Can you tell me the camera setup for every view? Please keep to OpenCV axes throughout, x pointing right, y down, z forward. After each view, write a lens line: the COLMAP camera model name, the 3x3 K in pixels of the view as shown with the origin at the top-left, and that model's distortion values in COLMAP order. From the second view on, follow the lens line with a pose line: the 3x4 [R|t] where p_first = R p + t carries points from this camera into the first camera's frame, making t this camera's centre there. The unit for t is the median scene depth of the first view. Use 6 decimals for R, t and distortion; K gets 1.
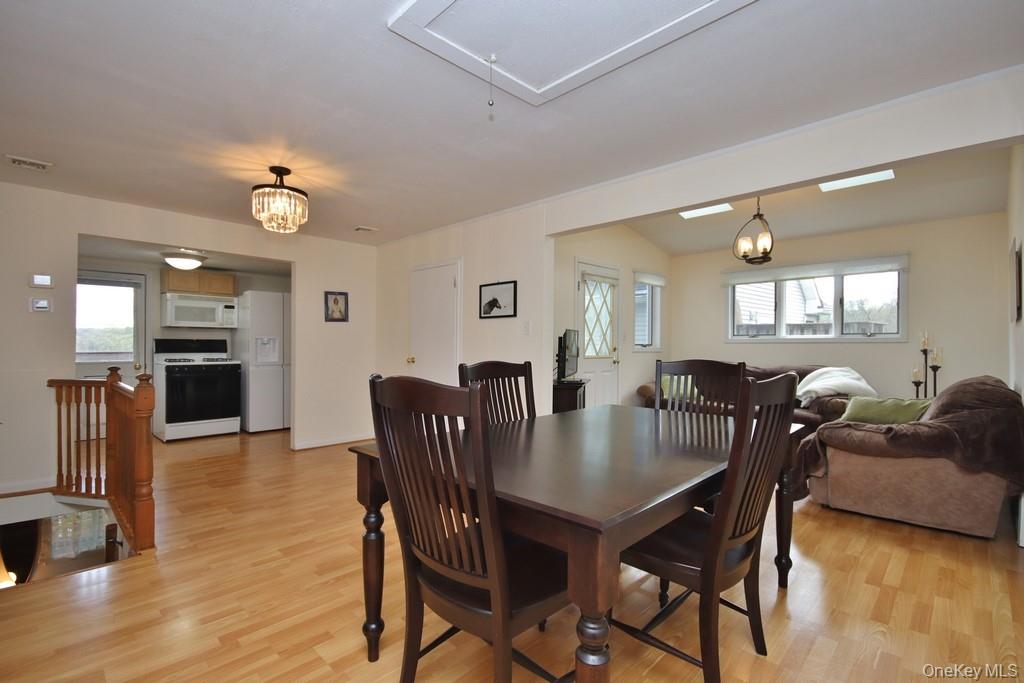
lens RADIAL K [[473.3, 0, 513.0], [0, 473.3, 346.2], [0, 0, 1]] dist [0.002728, -0.000774]
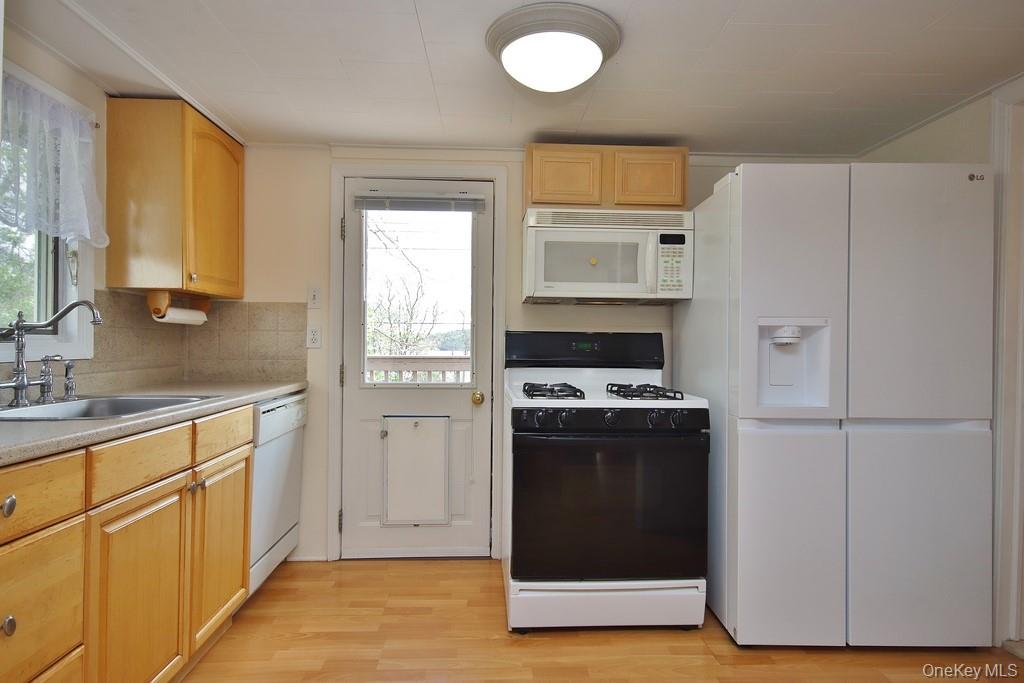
lens RADIAL K [[563.1, 0, 513.2], [0, 563.1, 345.7], [0, 0, 1]] dist [0.013489, 0.002934]
pose [[0.729246, 0.004973, -0.684234, -0.466615], [-0.008875, 0.999958, -0.002191, -0.002484], [0.684194, 0.007671, 0.729260, 0.720549]]
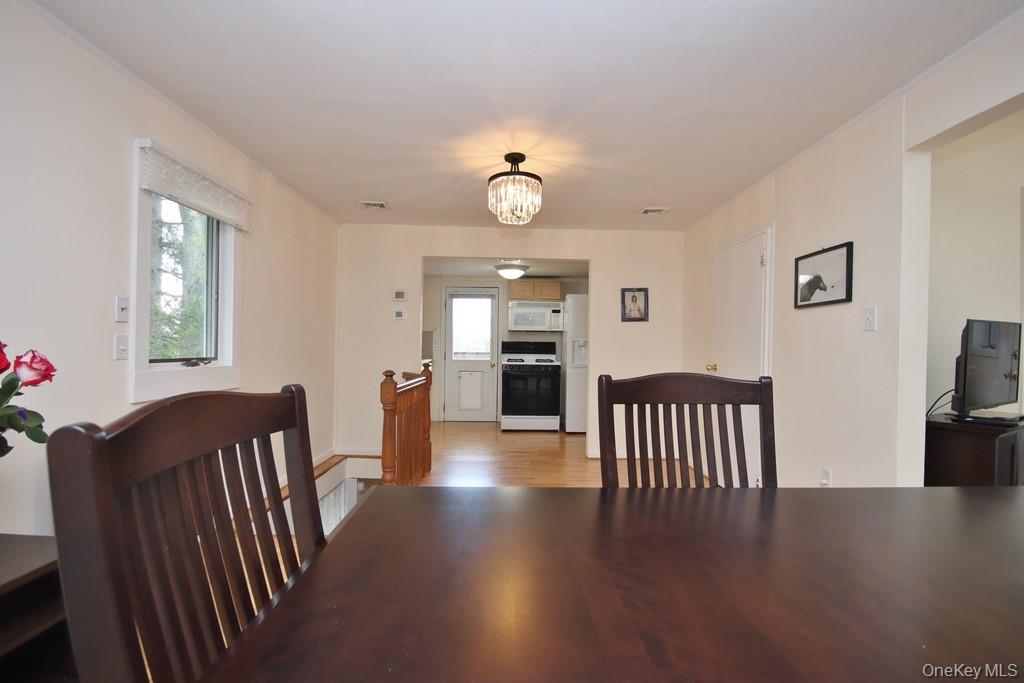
lens RADIAL K [[473.3, 0, 513.0], [0, 473.3, 346.2], [0, 0, 1]] dist [0.002728, -0.000774]
pose [[0.709624, 0.005514, -0.704559, 0.096592], [-0.012404, 0.999912, -0.004668, 0.001820], [0.704471, 0.012051, 0.709630, 0.207177]]
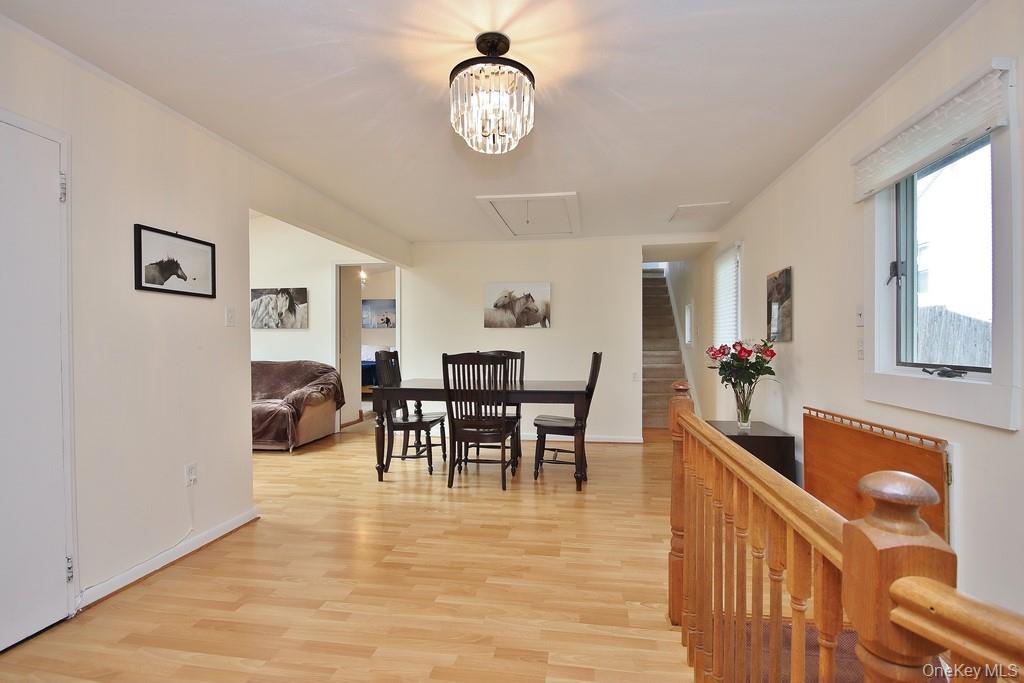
lens RADIAL K [[473.3, 0, 513.0], [0, 473.3, 346.2], [0, 0, 1]] dist [0.002728, -0.000774]
pose [[-0.574791, -0.009737, 0.818242, -0.597685], [0.000061, 0.999929, 0.011943, -0.002315], [-0.818300, 0.006914, -0.574749, 0.793953]]
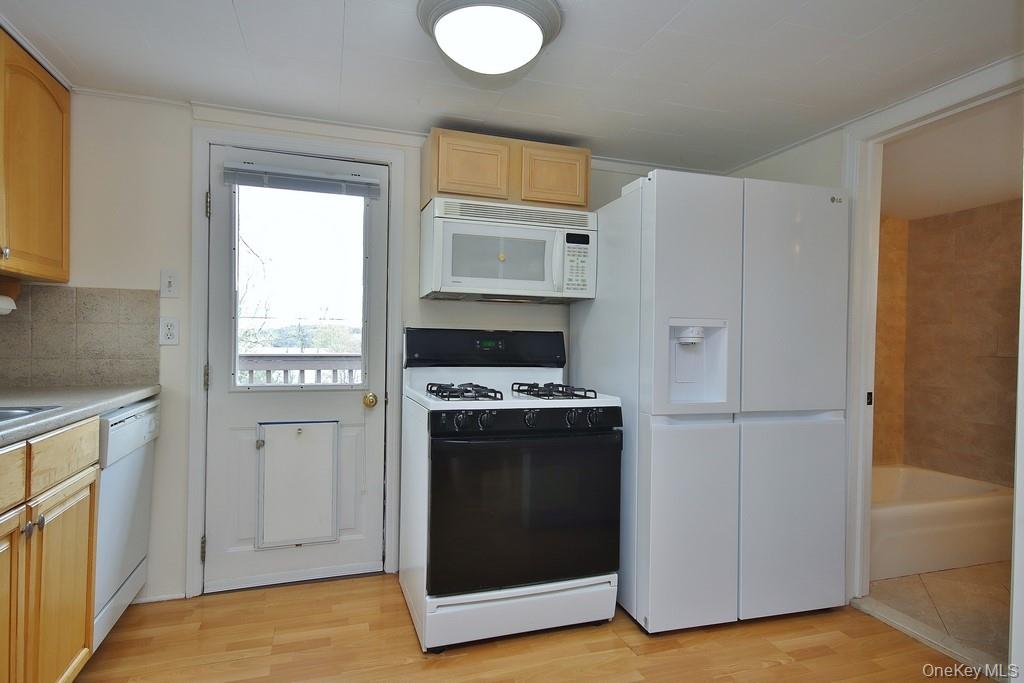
lens RADIAL K [[563.1, 0, 513.2], [0, 563.1, 345.7], [0, 0, 1]] dist [0.013489, 0.002934]
pose [[0.888524, 0.011874, -0.458676, -0.523990], [-0.013722, 0.999906, -0.000697, -0.002632], [0.458624, 0.006913, 0.888603, 0.707726]]
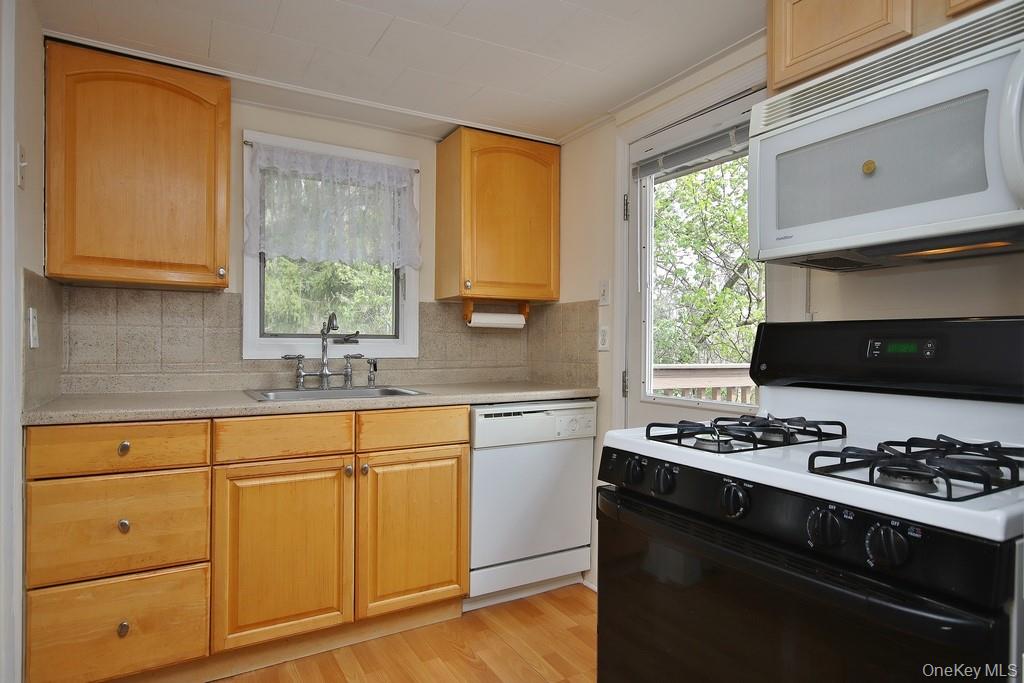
lens RADIAL K [[587.5, 0, 513.3], [0, 587.5, 346.3], [0, 0, 1]] dist [0.005171, 0.001816]
pose [[-0.275006, -0.002618, -0.961439, -0.482410], [-0.011842, 0.999930, 0.000664, -0.002946], [0.961369, 0.011568, -0.275018, 1.050540]]
